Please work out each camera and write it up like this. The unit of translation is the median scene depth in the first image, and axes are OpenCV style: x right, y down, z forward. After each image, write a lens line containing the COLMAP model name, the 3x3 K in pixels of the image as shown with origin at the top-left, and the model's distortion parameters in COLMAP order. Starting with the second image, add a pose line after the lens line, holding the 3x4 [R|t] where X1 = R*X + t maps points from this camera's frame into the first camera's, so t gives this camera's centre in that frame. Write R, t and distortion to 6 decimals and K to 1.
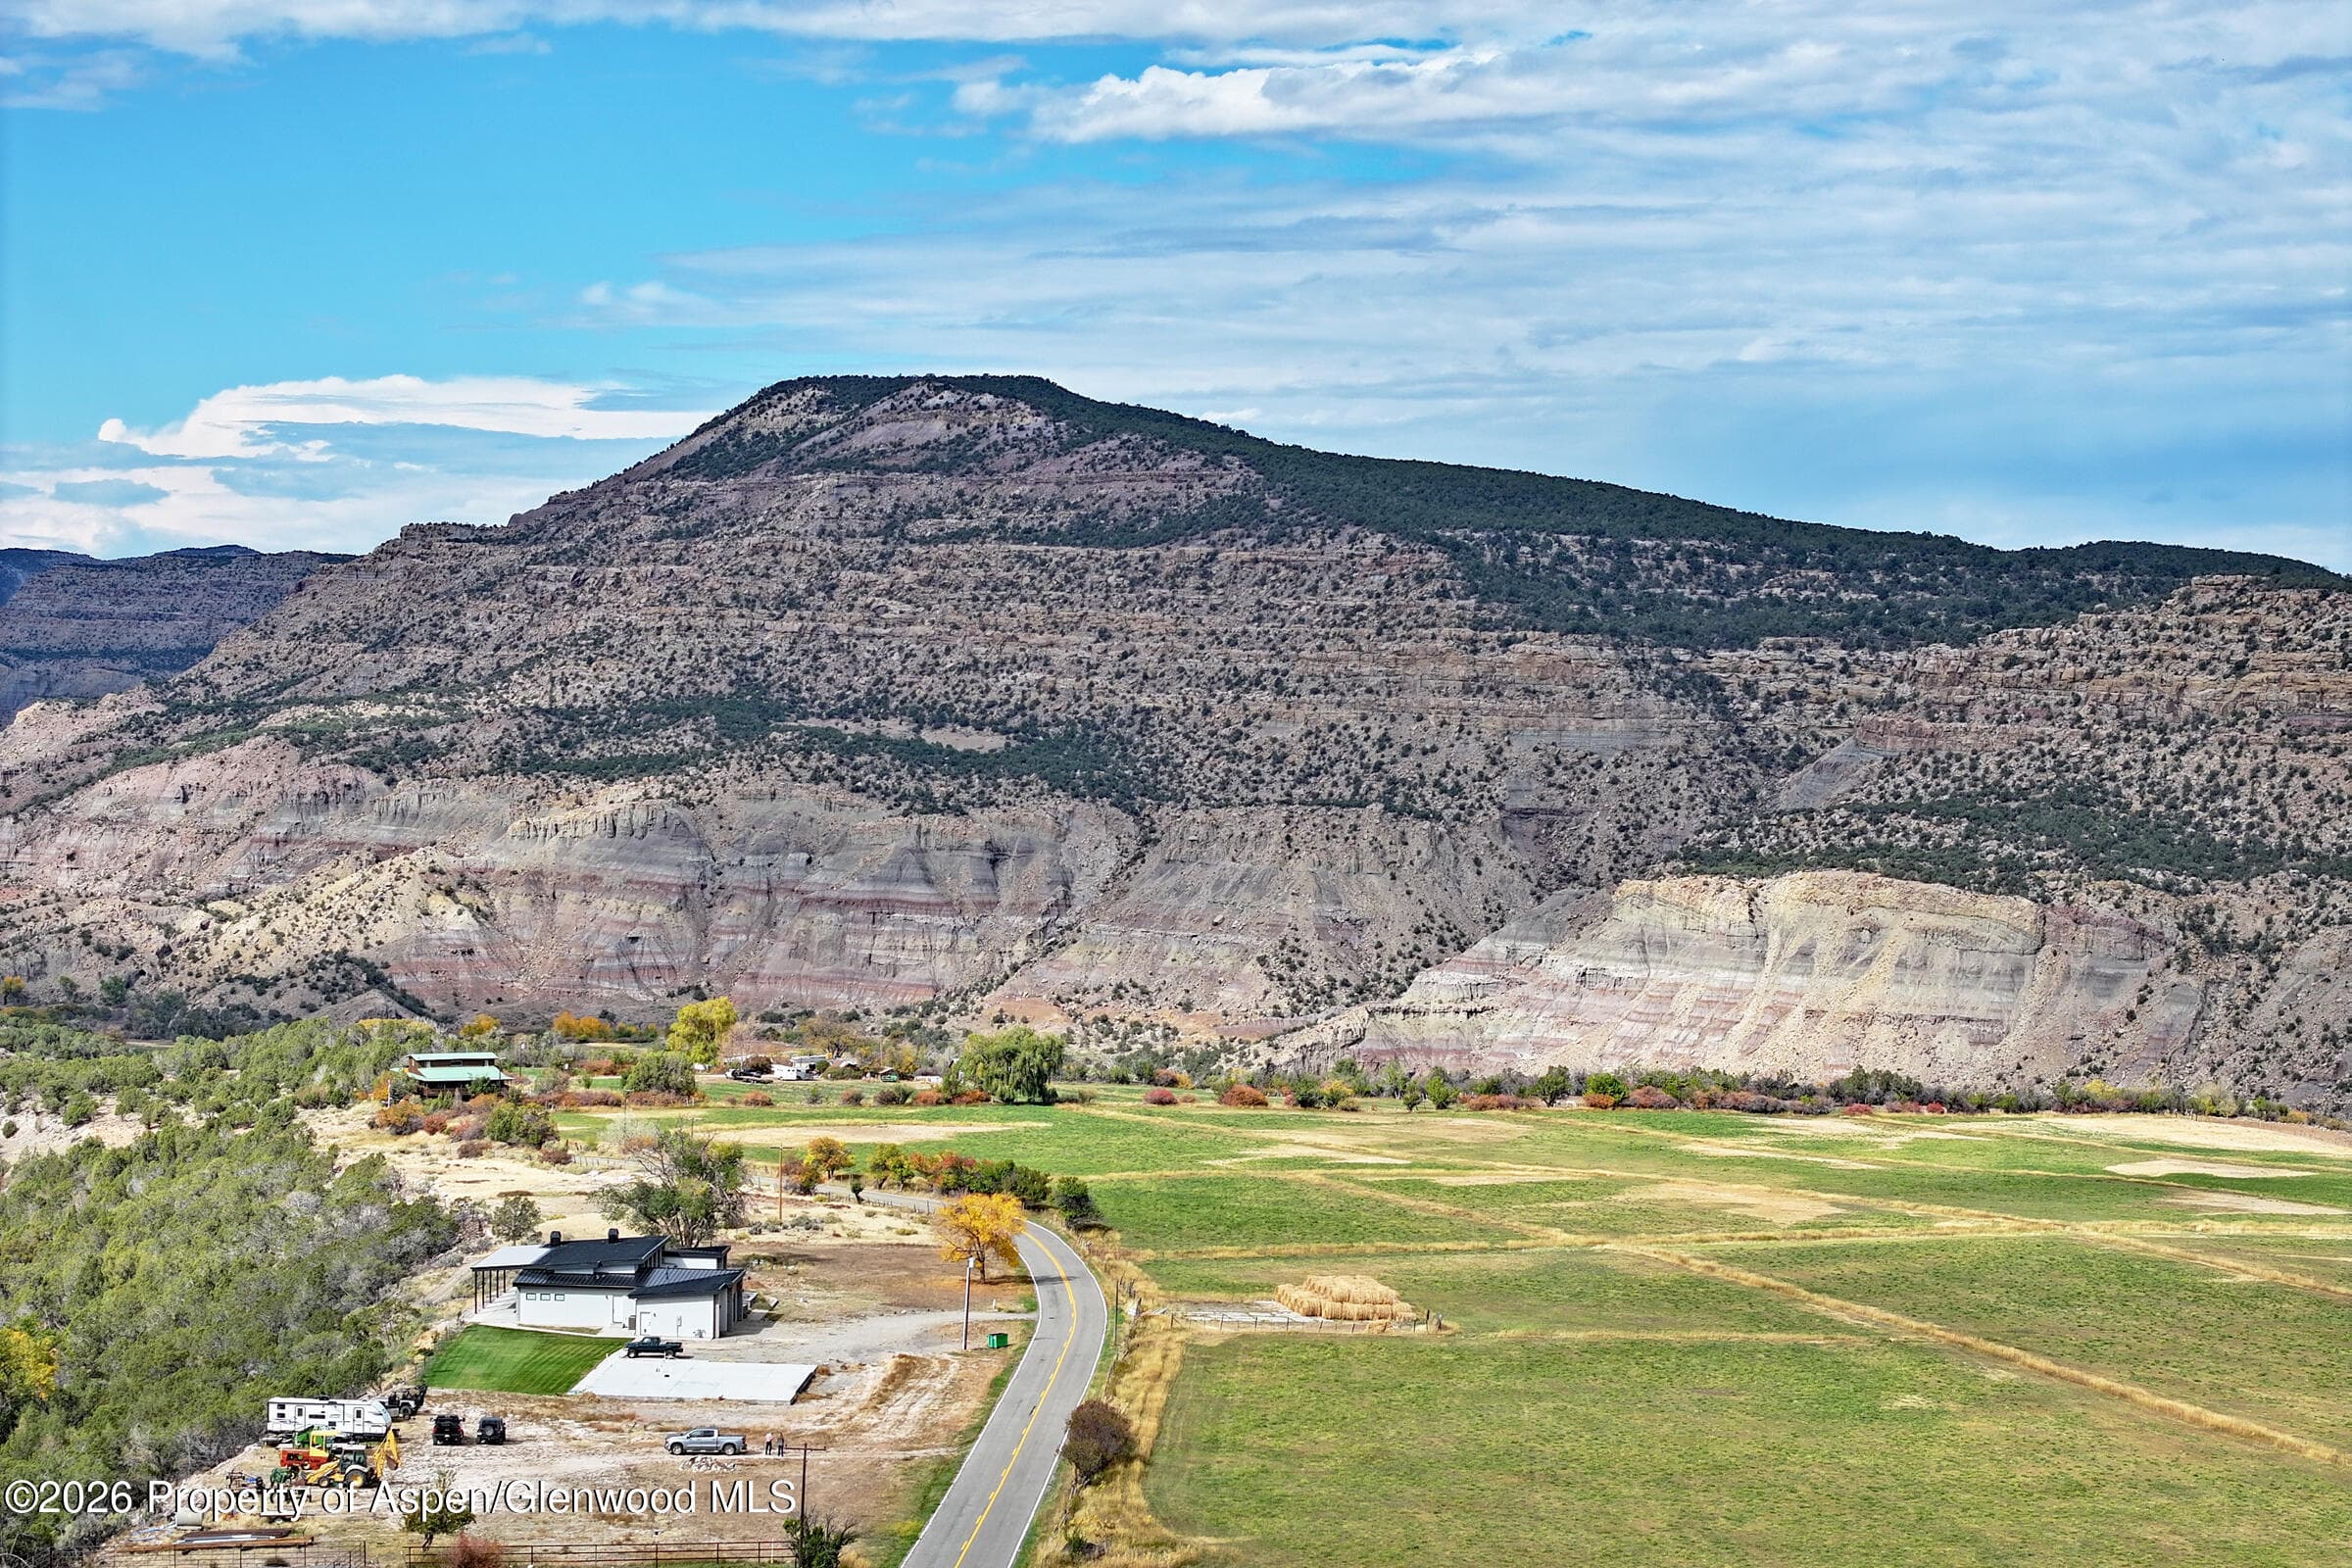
lens RADIAL K [[4789.3, 0, 1171.7], [0, 4789.3, 838.3], [0, 0, 1]] dist [-0.271635, 1.693206]
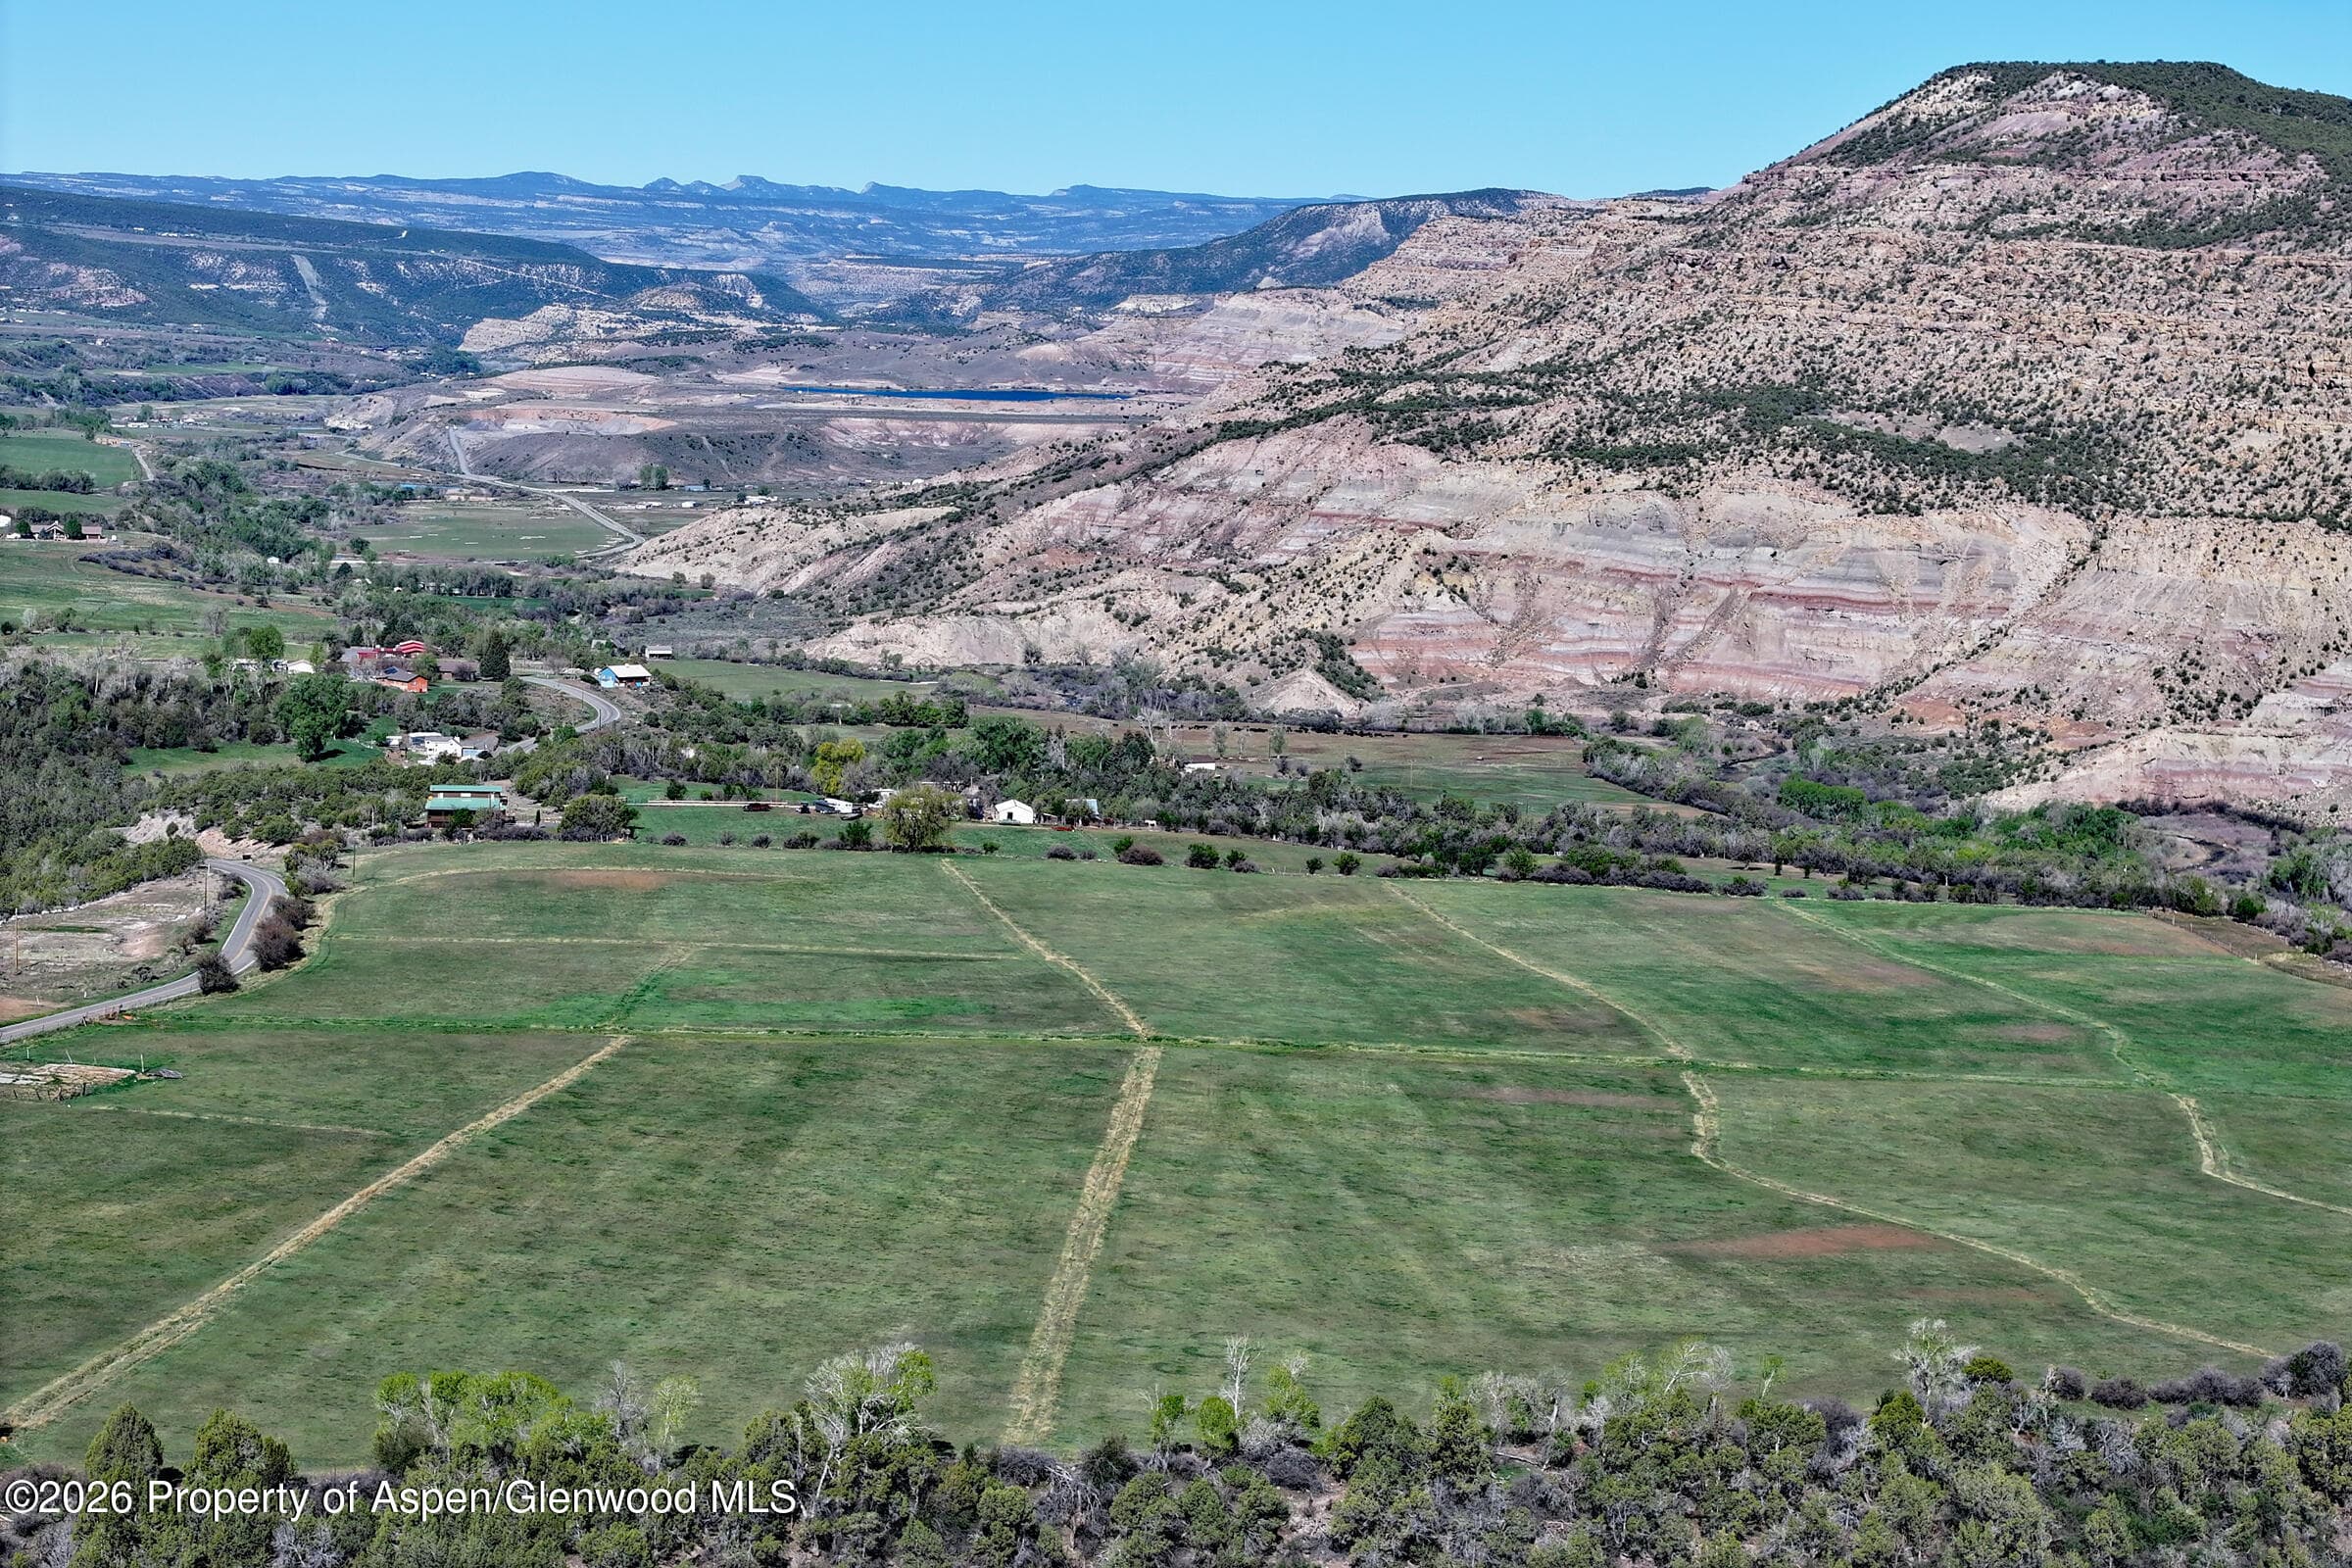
lens RADIAL K [[4789.3, 0, 1171.7], [0, 4789.3, 838.3], [0, 0, 1]] dist [-0.271635, 1.693206]
pose [[0.943809, 0.050639, -0.326589, 0.126815], [-0.025074, 0.996315, 0.082023, -0.013965], [0.329539, -0.069226, 0.941601, -0.018600]]
